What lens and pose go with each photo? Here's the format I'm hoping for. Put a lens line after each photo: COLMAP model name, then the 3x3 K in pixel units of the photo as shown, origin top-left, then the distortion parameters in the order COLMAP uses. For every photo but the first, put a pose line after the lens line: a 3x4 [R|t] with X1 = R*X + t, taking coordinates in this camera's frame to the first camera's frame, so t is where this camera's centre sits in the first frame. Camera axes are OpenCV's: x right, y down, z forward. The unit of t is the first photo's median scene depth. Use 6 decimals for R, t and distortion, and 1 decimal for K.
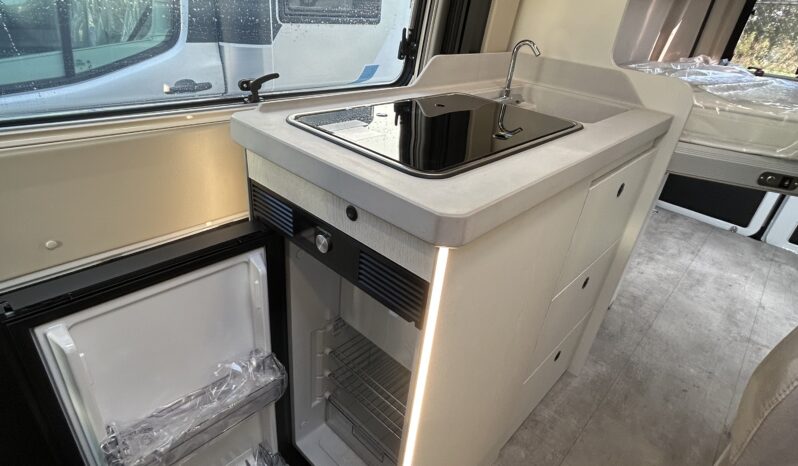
lens RADIAL K [[431.7, 0, 399.0], [0, 431.7, 233.0], [0, 0, 1]] dist [-0.001651, 0.003238]
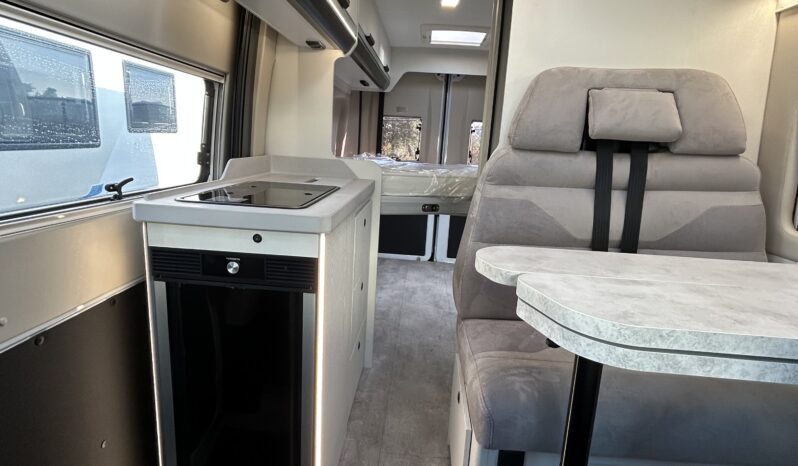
lens RADIAL K [[429.7, 0, 399.0], [0, 429.7, 233.0], [0, 0, 1]] dist [-0.001760, 0.001104]
pose [[0.772598, -0.184410, 0.607524, -0.235703], [0.322665, 0.938147, -0.125571, 0.110082], [-0.546790, 0.293043, 0.784313, -0.218232]]
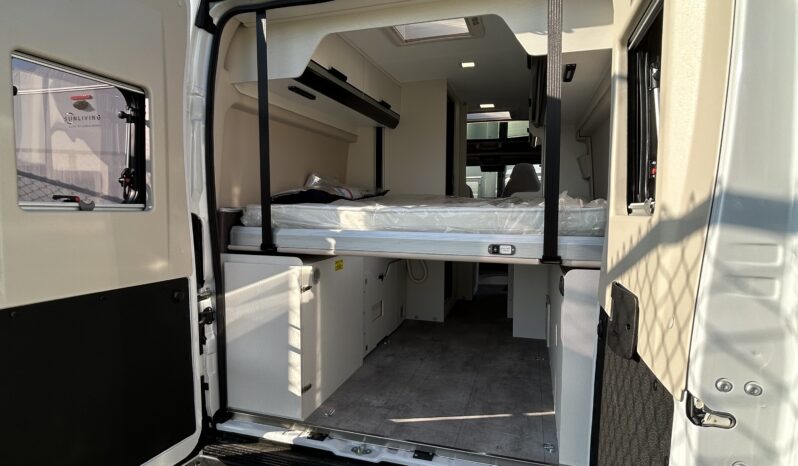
lens RADIAL K [[429.7, 0, 399.0], [0, 429.7, 233.0], [0, 0, 1]] dist [-0.001760, 0.001104]
pose [[-0.895153, -0.064911, -0.441007, 1.669442], [-0.290582, 0.835212, 0.466887, -0.790582], [0.338028, 0.546084, -0.766504, 1.962015]]
